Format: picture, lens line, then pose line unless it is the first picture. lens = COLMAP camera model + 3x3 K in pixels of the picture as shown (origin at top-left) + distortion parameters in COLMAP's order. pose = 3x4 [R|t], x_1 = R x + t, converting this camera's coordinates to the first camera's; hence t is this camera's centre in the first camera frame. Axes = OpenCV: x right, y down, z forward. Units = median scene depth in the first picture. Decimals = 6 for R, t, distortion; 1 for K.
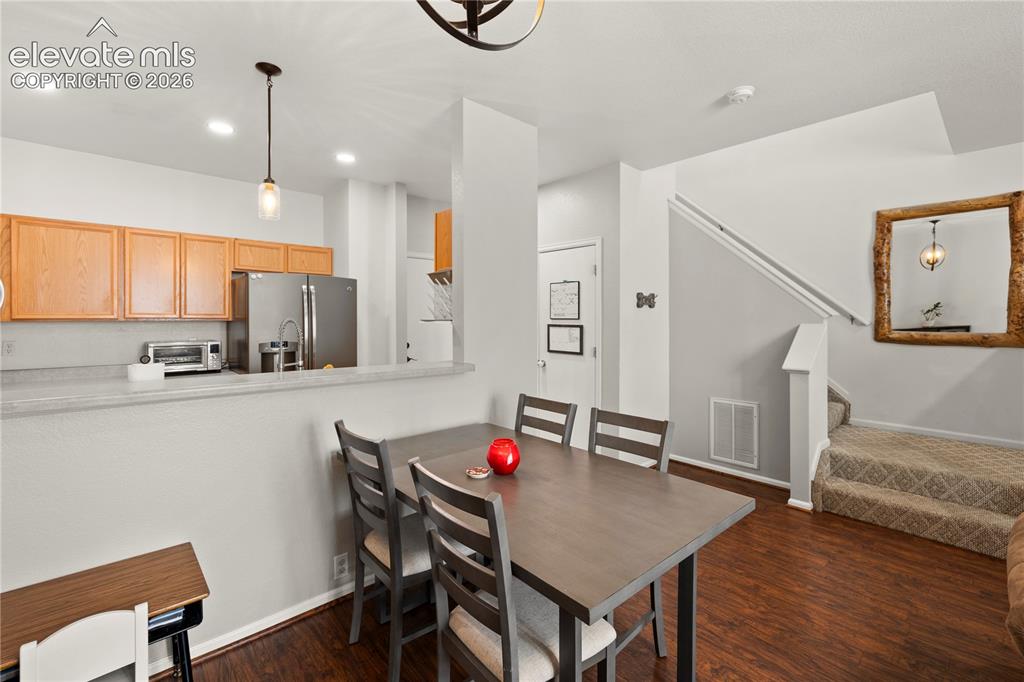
lens RADIAL K [[446.9, 0, 499.5], [0, 446.9, 316.5], [0, 0, 1]] dist [-0.001252, -0.000343]
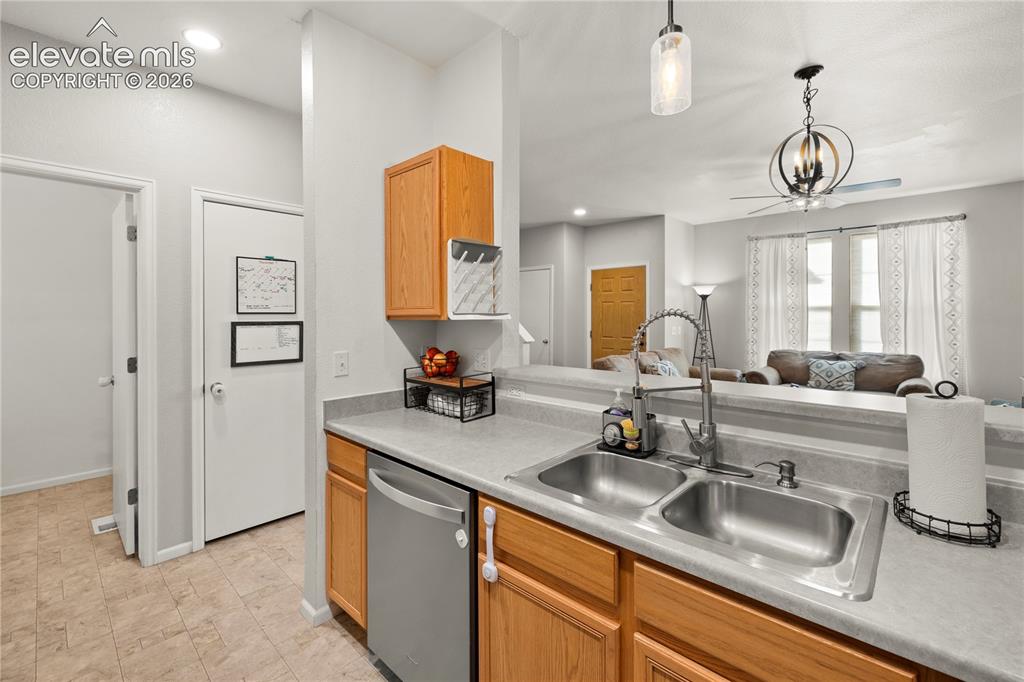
lens RADIAL K [[446.9, 0, 499.5], [0, 446.9, 316.5], [0, 0, 1]] dist [-0.001252, -0.000343]
pose [[-0.088766, -0.010902, 0.995993, -0.578320], [-0.003757, 0.999937, 0.010610, 0.002000], [-0.996045, -0.002800, -0.088801, 0.735031]]
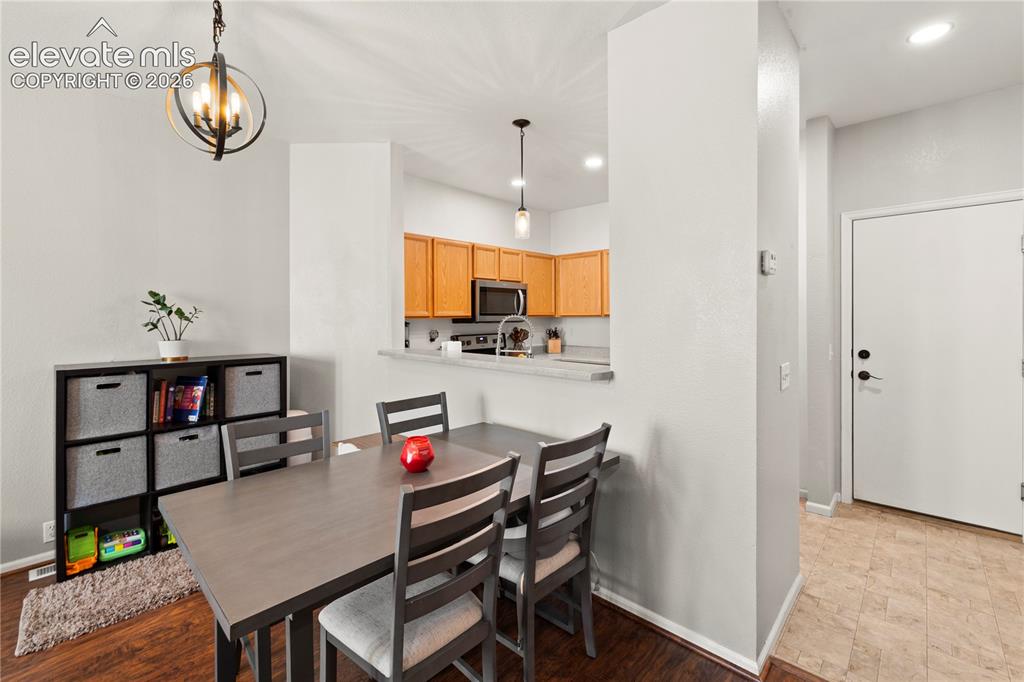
lens RADIAL K [[446.9, 0, 499.5], [0, 446.9, 316.5], [0, 0, 1]] dist [-0.001252, -0.000343]
pose [[0.106844, 0.001469, -0.994275, 0.460953], [0.008714, 0.999959, 0.002414, 0.002605], [0.994238, -0.008922, 0.106827, 0.476421]]
